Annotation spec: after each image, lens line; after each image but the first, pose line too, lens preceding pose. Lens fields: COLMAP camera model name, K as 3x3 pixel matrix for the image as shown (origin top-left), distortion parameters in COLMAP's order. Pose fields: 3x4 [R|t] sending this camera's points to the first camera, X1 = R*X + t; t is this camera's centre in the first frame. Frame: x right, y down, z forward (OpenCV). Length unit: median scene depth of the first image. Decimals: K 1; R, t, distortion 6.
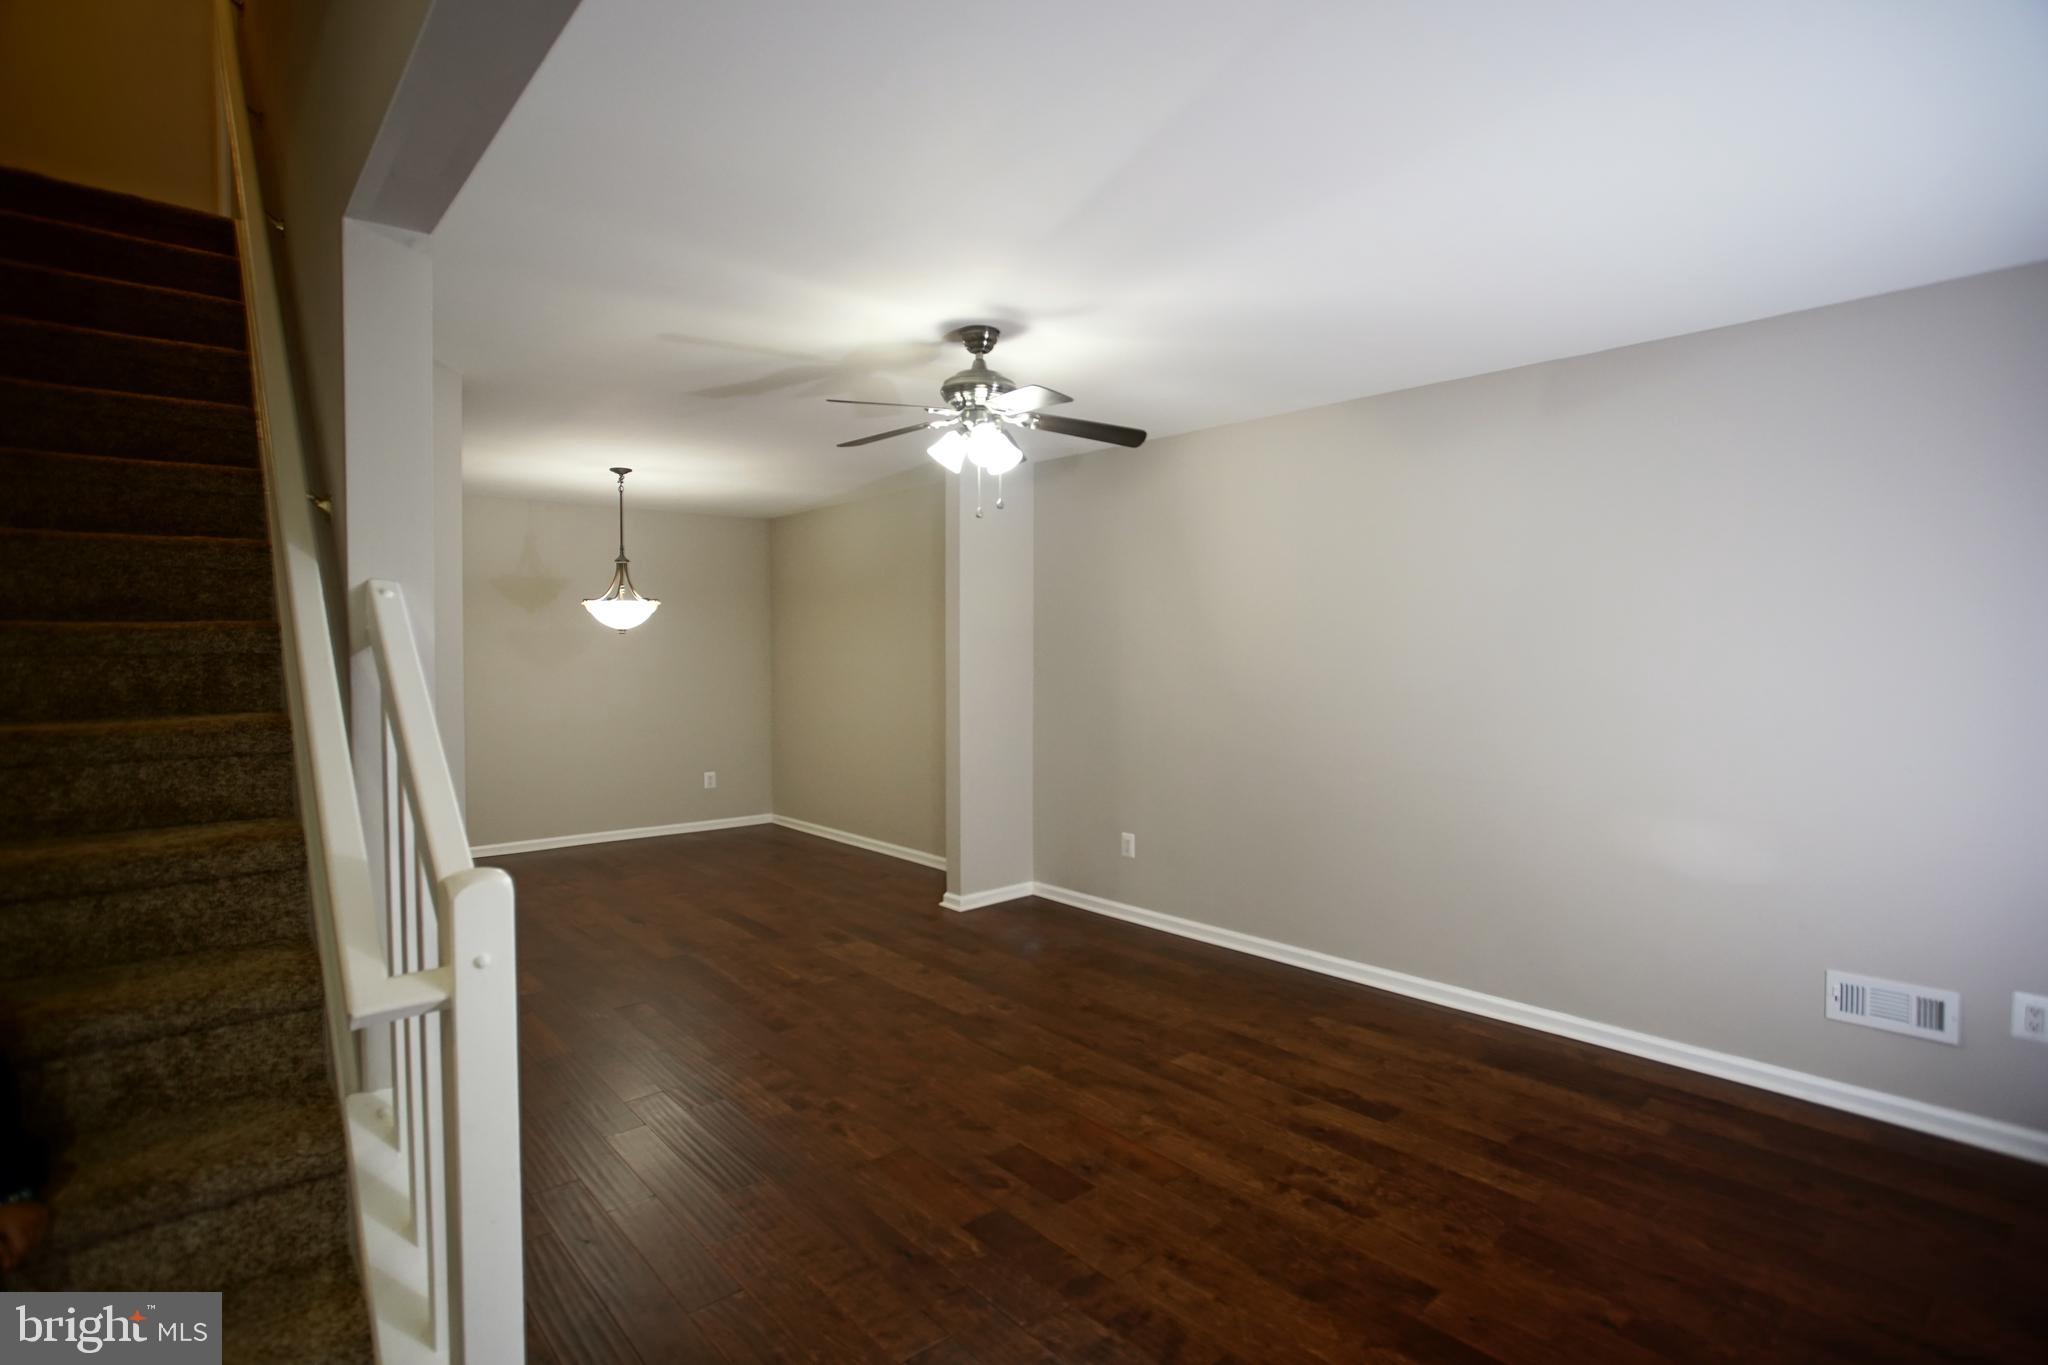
lens RADIAL K [[1007.5, 0, 1017.2], [0, 1007.5, 684.2], [0, 0, 1]] dist [-0.074982, 0.037908]
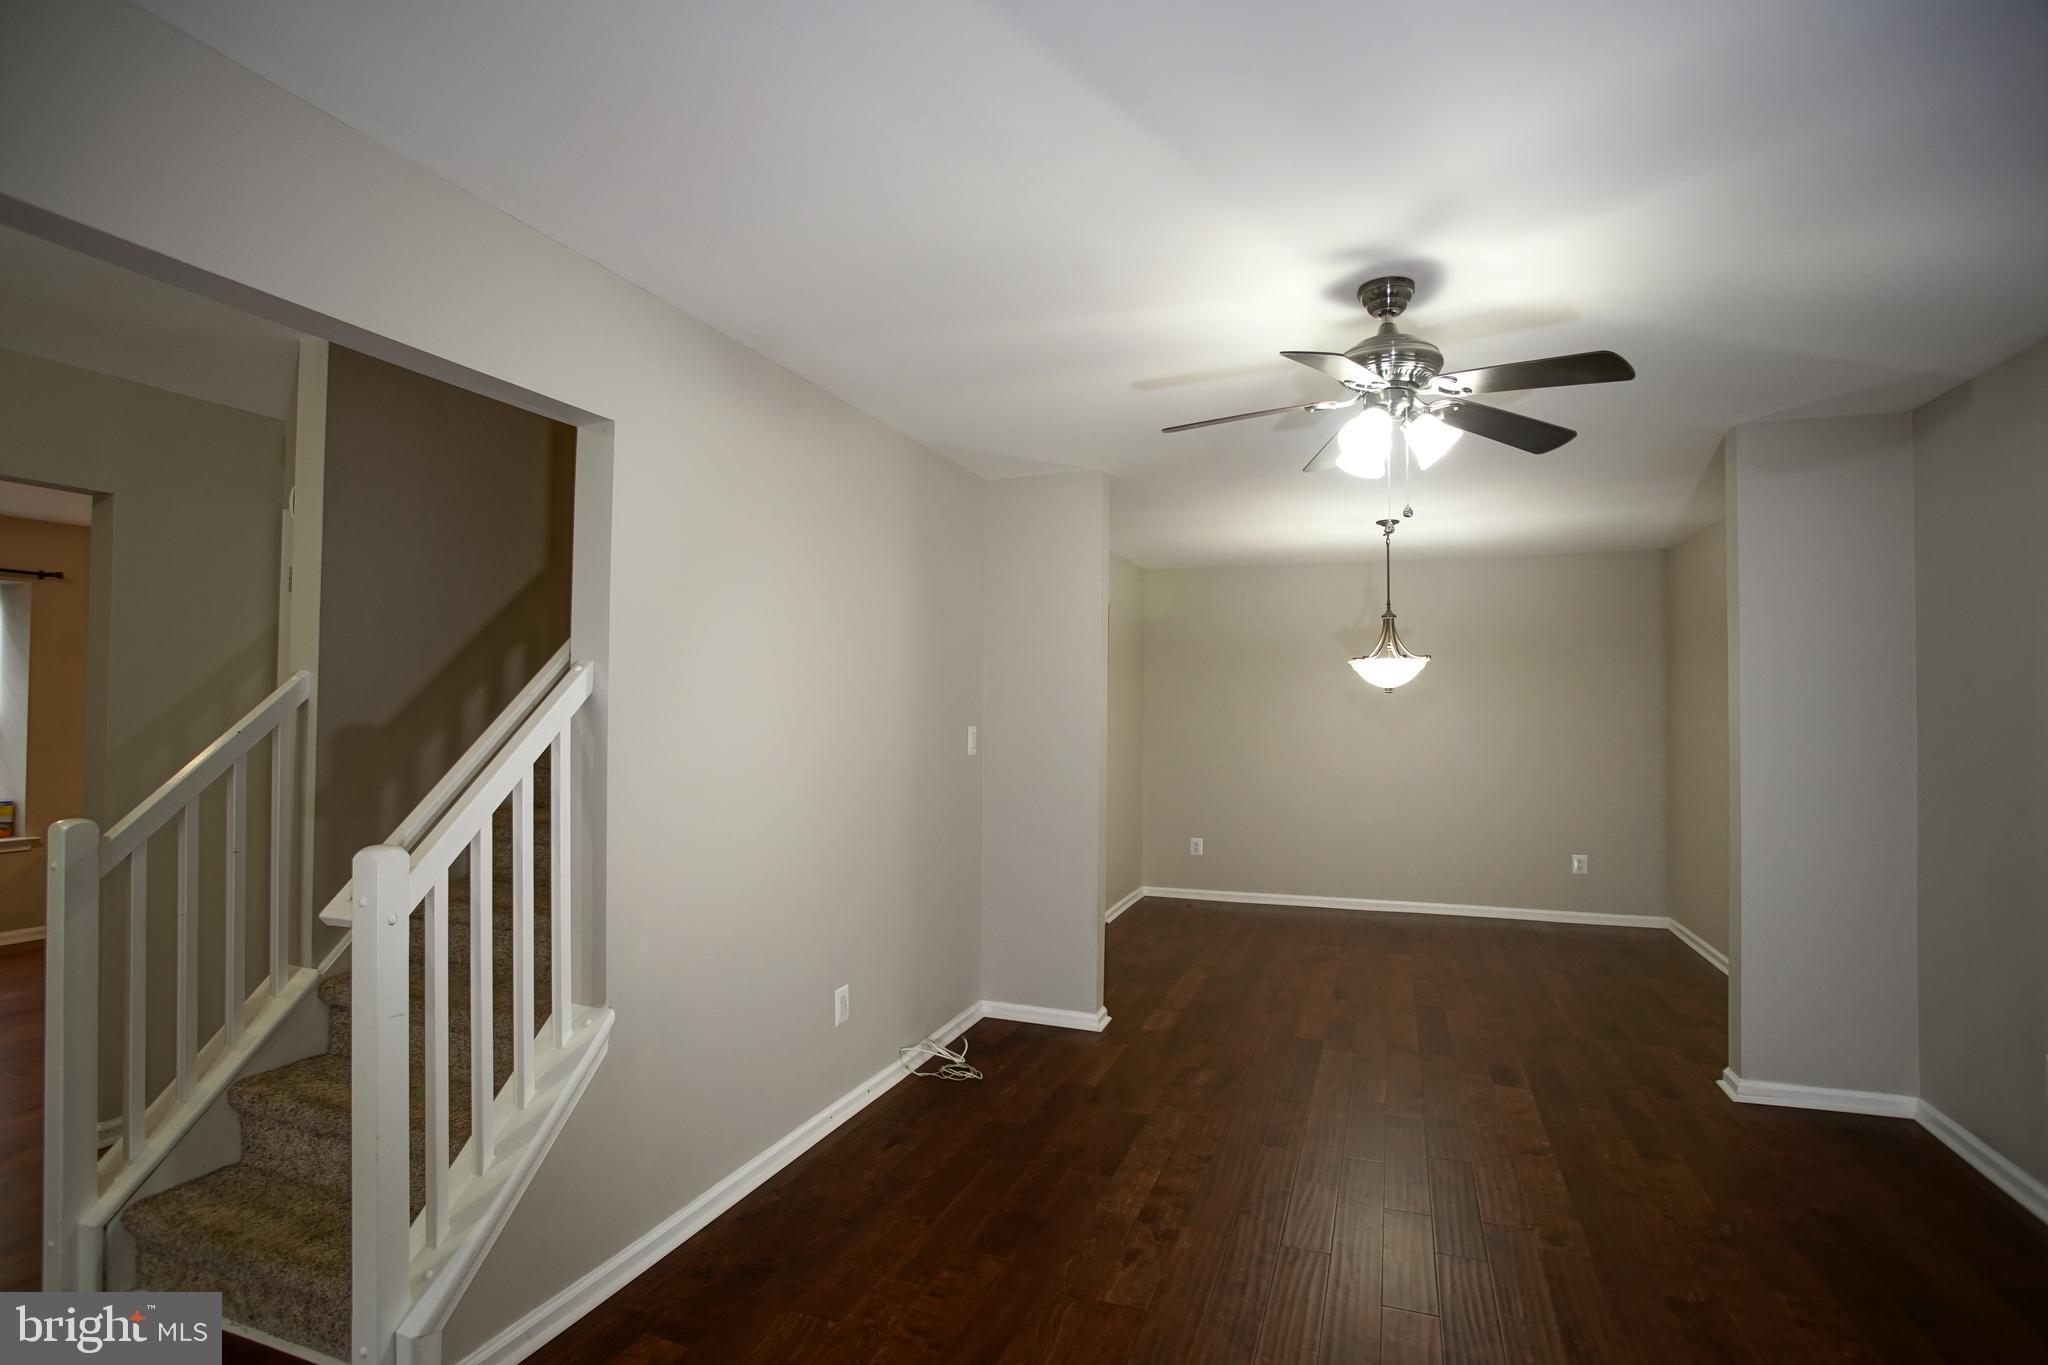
lens RADIAL K [[1007.5, 0, 1017.2], [0, 1007.5, 684.2], [0, 0, 1]] dist [-0.074982, 0.037908]
pose [[0.475830, -0.015562, -0.879399, 0.308576], [-0.037950, 0.998549, -0.038205, -0.010173], [0.878718, 0.051552, 0.474549, 0.268010]]
